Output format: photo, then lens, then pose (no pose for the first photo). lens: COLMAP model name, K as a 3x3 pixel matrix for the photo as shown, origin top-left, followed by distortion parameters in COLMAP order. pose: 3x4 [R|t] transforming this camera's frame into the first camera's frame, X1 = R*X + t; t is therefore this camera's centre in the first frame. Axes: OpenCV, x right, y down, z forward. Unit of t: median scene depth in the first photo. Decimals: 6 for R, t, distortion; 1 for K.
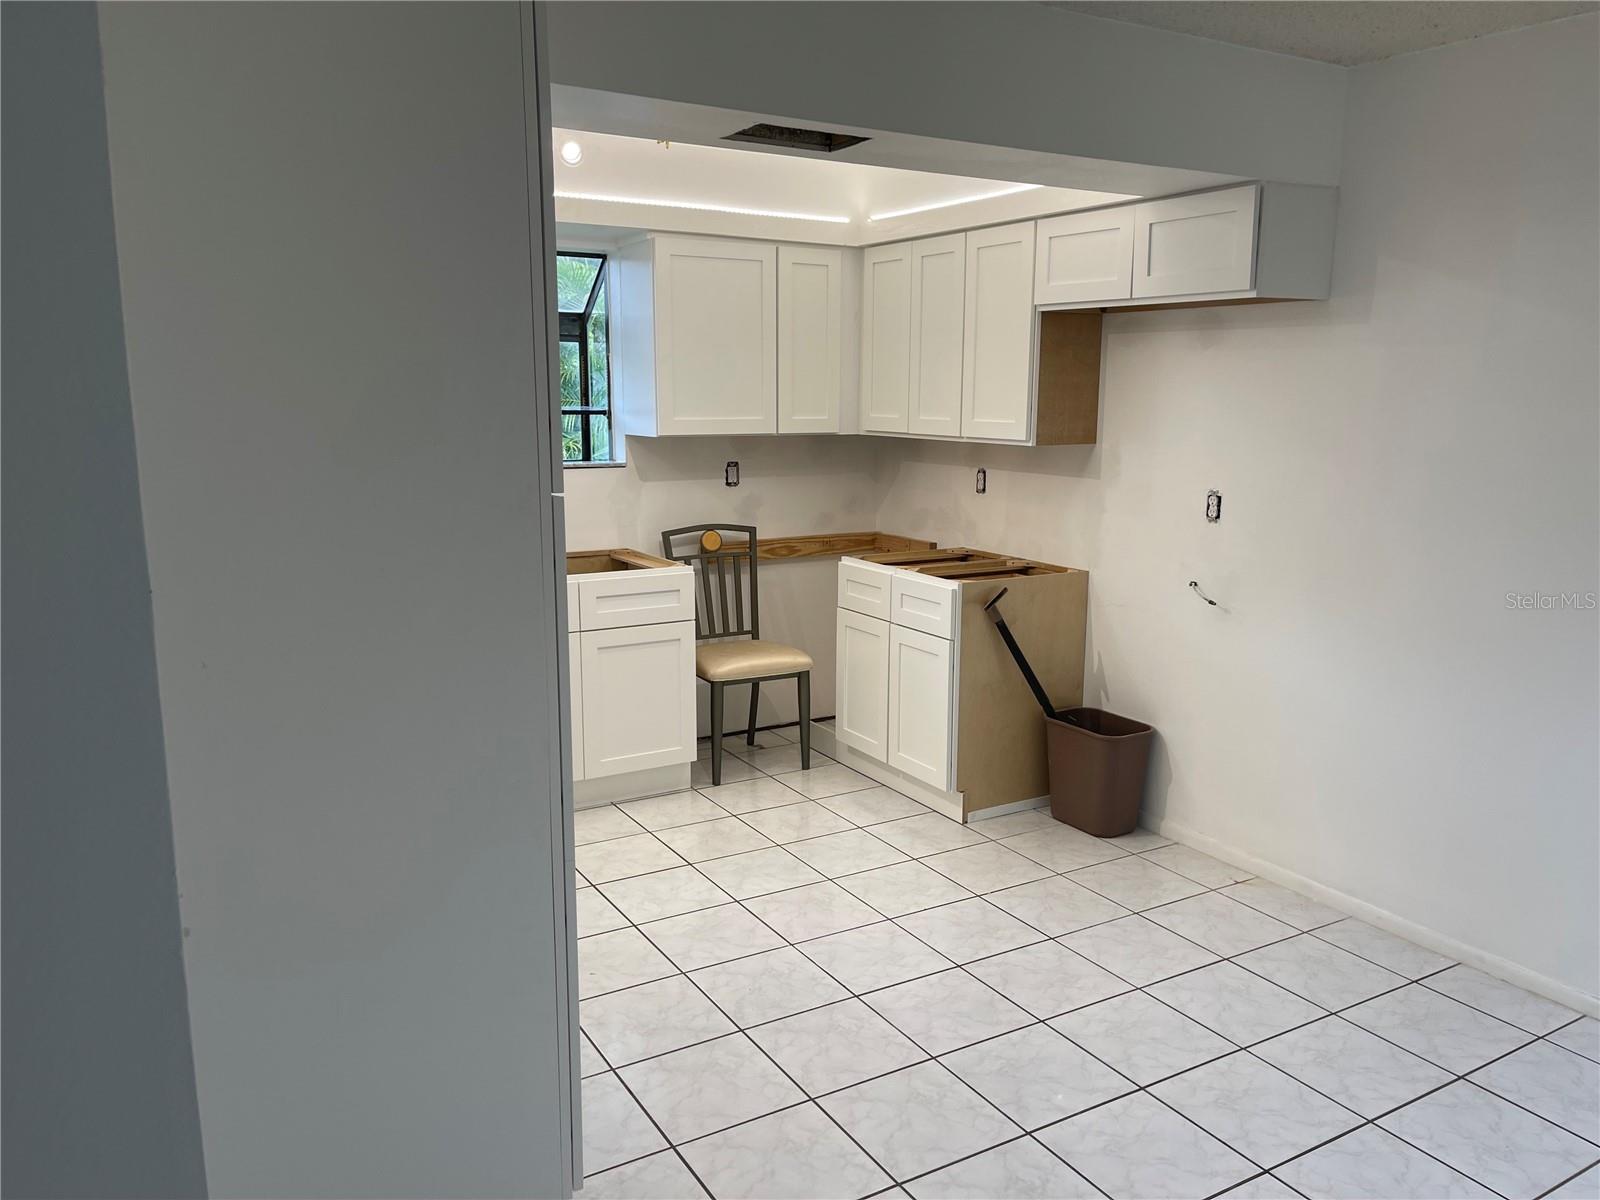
lens RADIAL K [[1205.4, 0, 798.2], [0, 1205.4, 604.5], [0, 0, 1]] dist [0.064485, -0.081224]
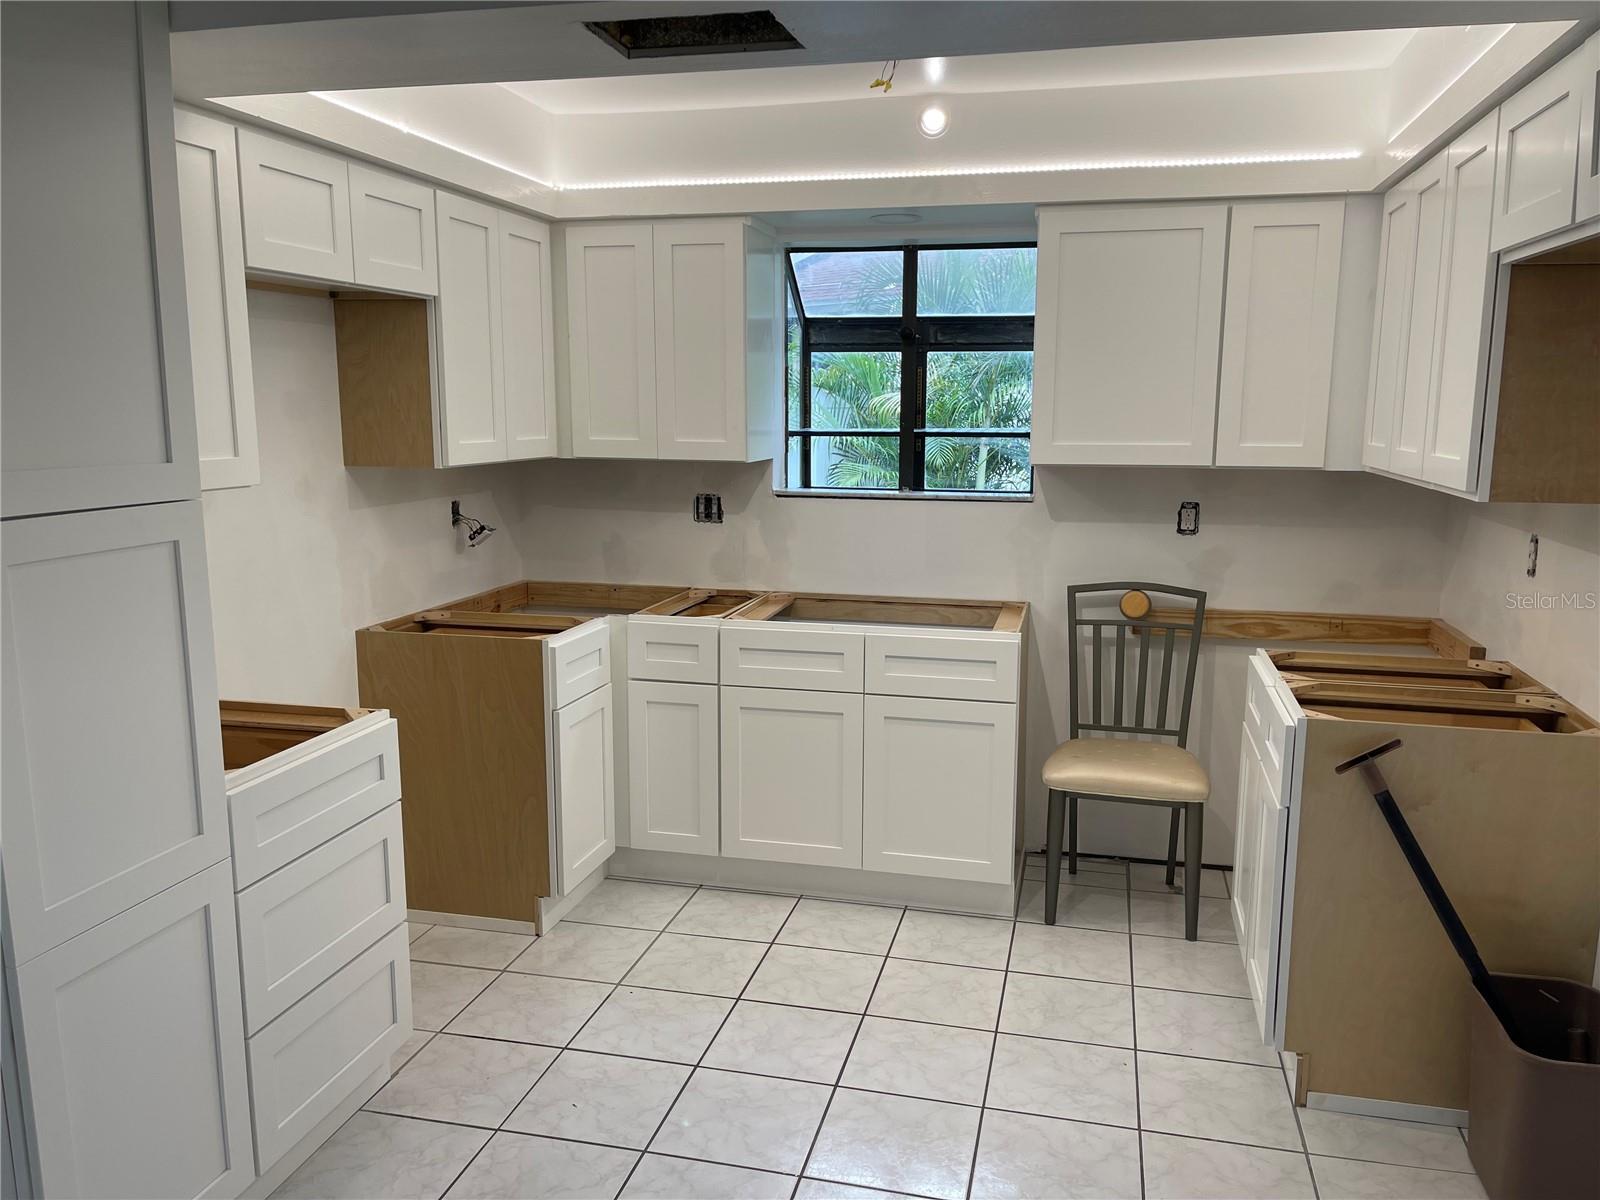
lens RADIAL K [[1205.4, 0, 802.7], [0, 1205.4, 593.6], [0, 0, 1]] dist [0.064485, -0.081224]
pose [[0.712284, 0.104292, -0.694100, 0.316811], [-0.122773, 0.992166, 0.023088, -0.052926], [0.691070, 0.068771, 0.719508, 0.316050]]
